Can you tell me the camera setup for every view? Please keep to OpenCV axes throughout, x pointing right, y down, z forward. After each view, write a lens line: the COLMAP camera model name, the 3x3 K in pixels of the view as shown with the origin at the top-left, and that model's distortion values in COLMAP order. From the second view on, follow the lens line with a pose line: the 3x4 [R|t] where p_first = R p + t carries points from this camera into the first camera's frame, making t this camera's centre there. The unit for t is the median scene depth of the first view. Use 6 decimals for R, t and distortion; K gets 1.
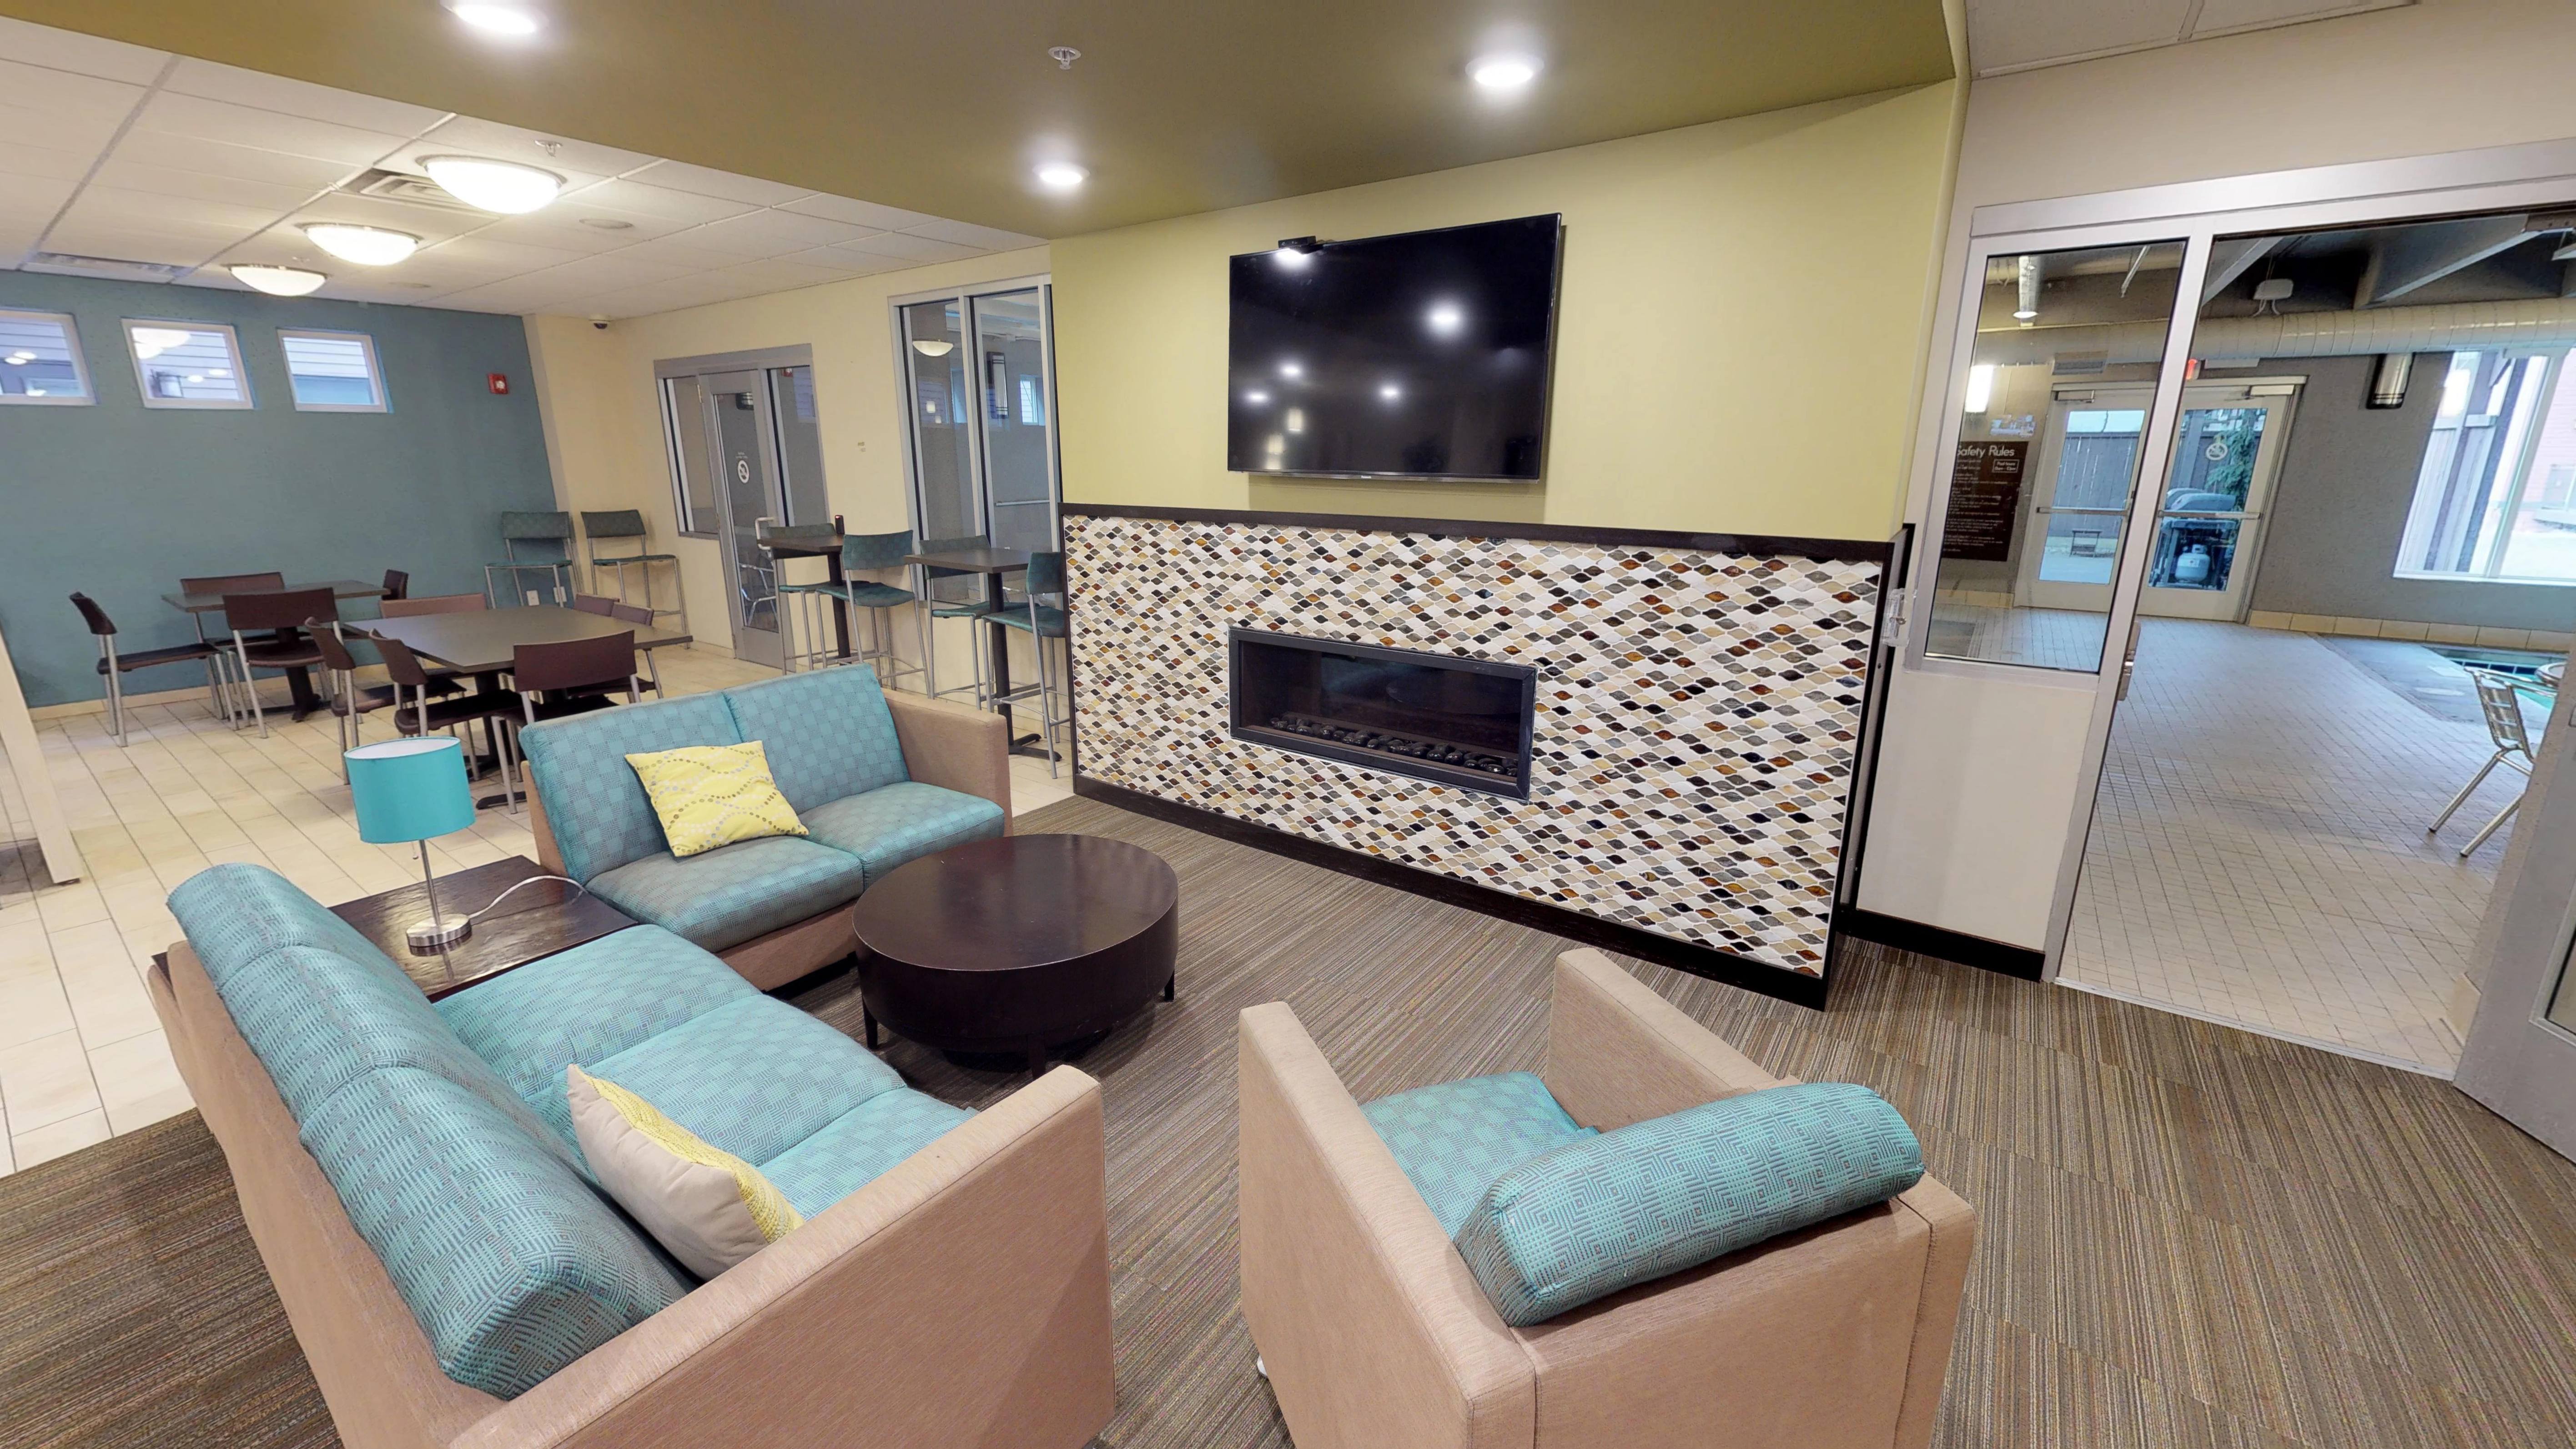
lens RADIAL K [[989.1, 0, 1280.5], [0, 989.1, 708.2], [0, 0, 1]] dist [-0.003713, 0.000734]
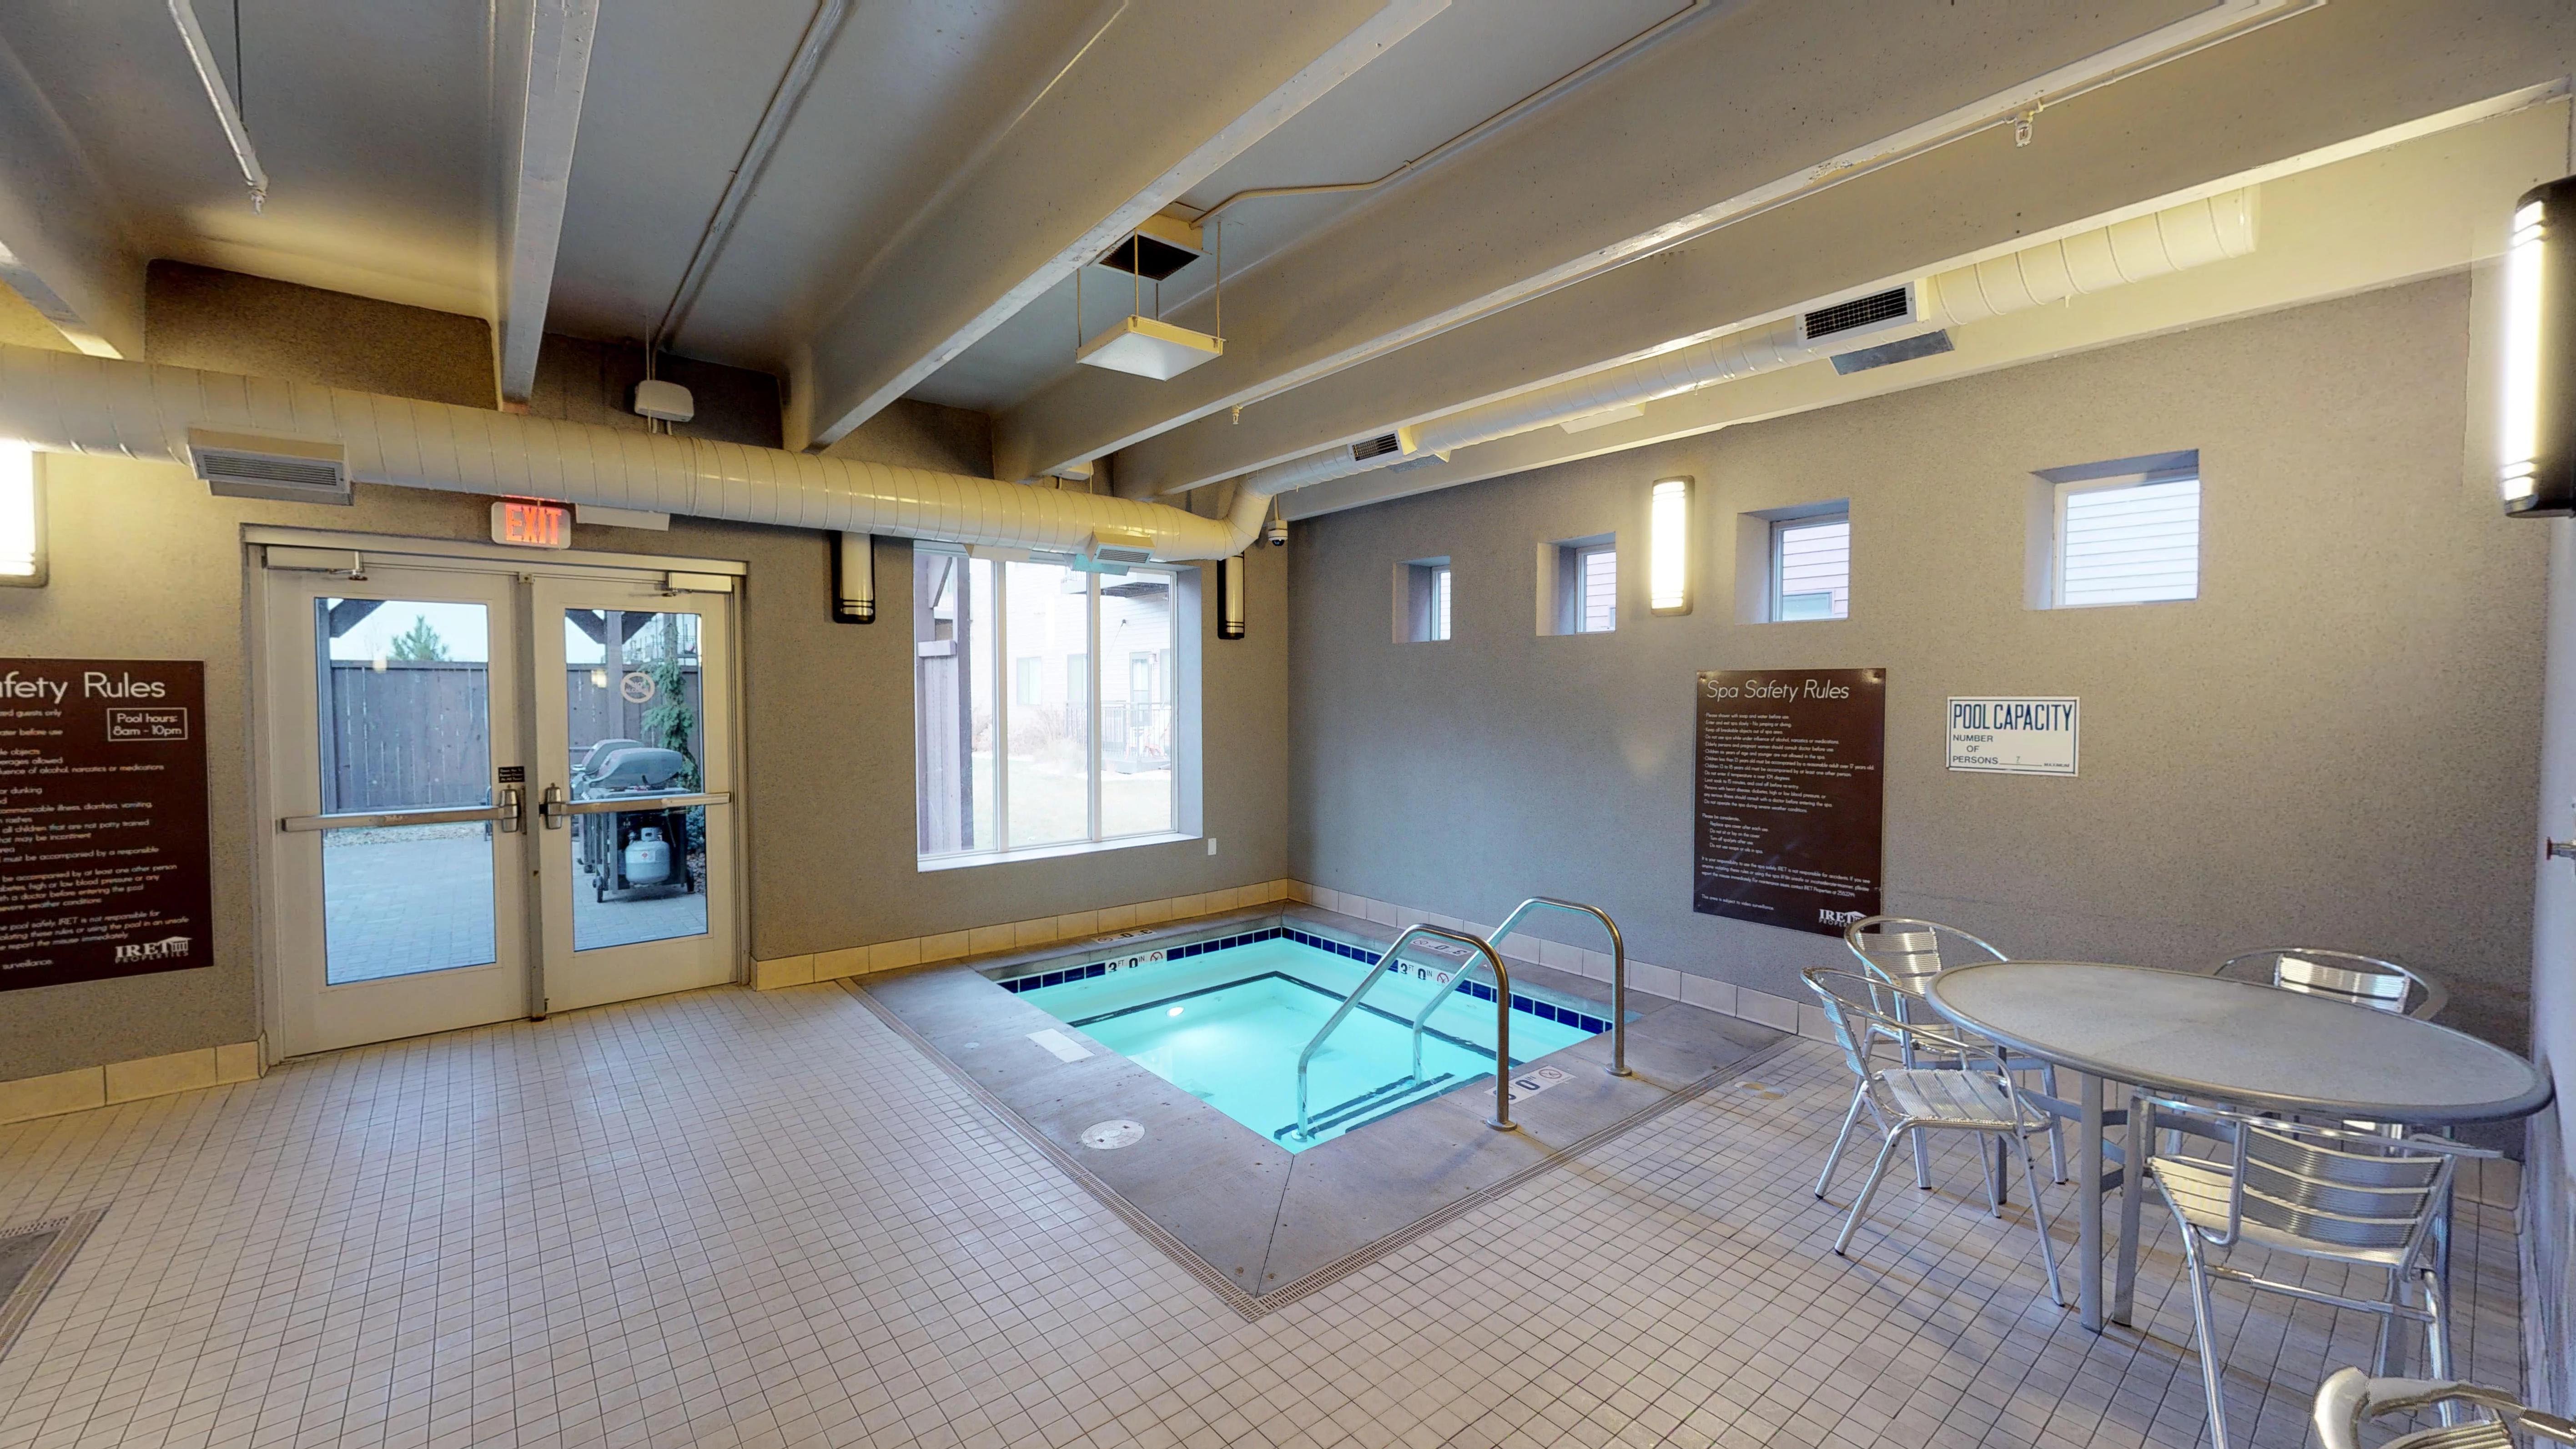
lens RADIAL K [[989.1, 0, 1292.9], [0, 989.1, 721.0], [0, 0, 1]] dist [-0.003713, 0.000734]
pose [[0.246294, -0.028393, 0.968779, 0.509049], [0.245184, 0.968882, -0.033938, -0.135377], [-0.937669, 0.245888, 0.245592, 0.531174]]
